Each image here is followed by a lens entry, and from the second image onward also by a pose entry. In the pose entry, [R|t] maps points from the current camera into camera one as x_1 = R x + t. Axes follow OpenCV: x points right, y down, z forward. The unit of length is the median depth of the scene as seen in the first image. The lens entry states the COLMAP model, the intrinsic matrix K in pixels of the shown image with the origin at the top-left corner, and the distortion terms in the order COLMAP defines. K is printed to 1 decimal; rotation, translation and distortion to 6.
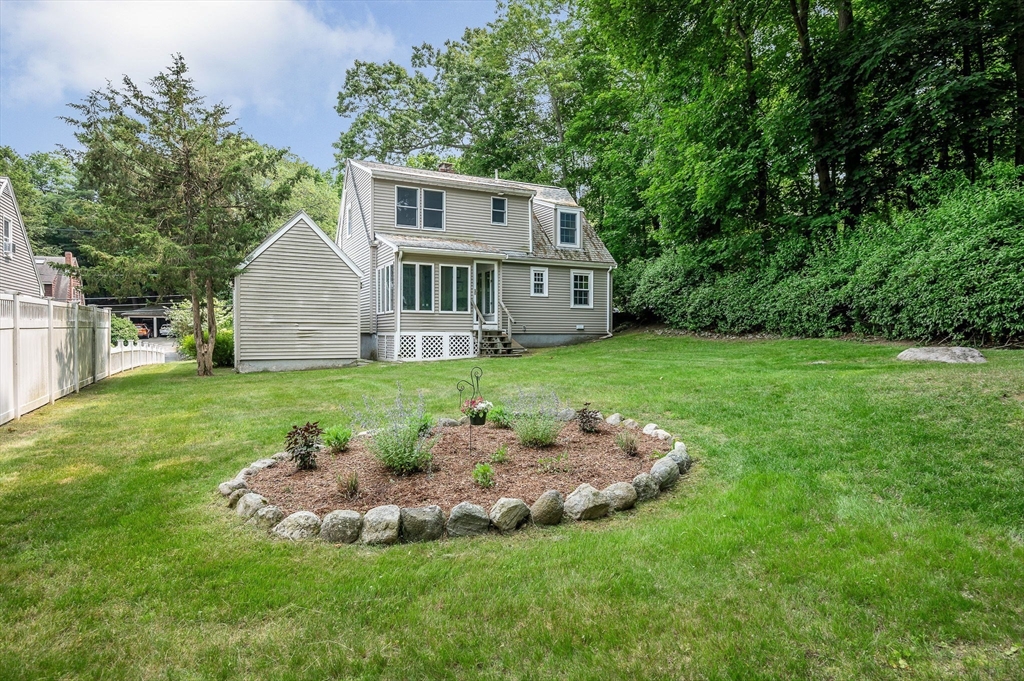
lens RADIAL K [[581.7, 0, 511.5], [0, 581.7, 343.3], [0, 0, 1]] dist [0.001588, 0.000415]
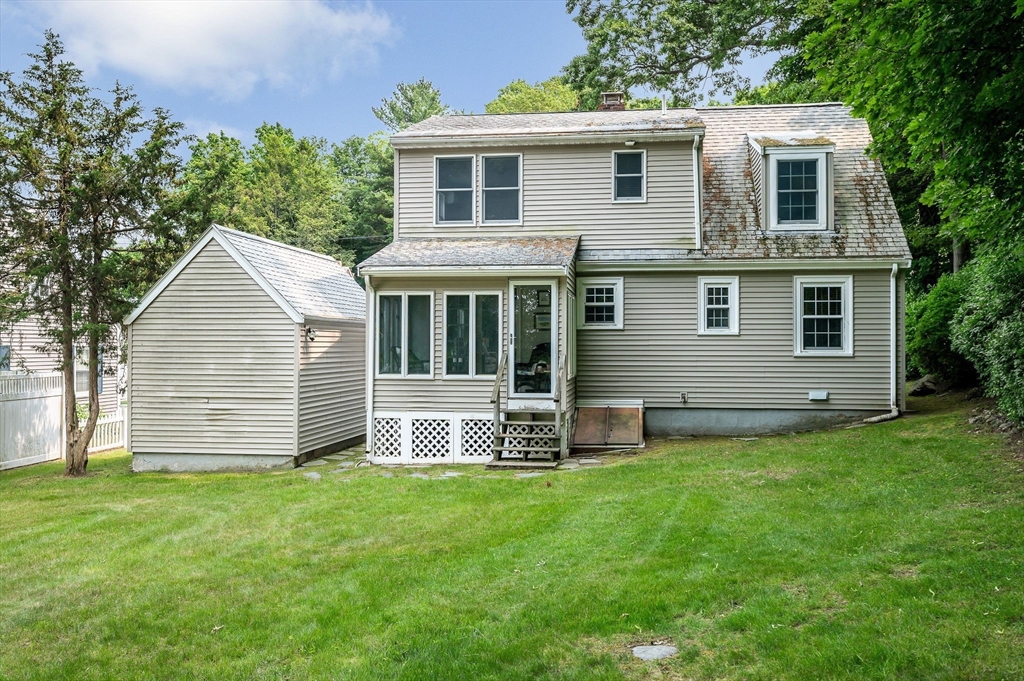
lens RADIAL K [[906.7, 0, 512.7], [0, 906.7, 336.9], [0, 0, 1]] dist [-0.004282, -0.004077]
pose [[0.821824, -0.005179, -0.569717, 0.359843], [-0.008578, 0.999733, -0.021462, -0.062171], [0.569676, 0.022525, 0.821560, 0.265508]]
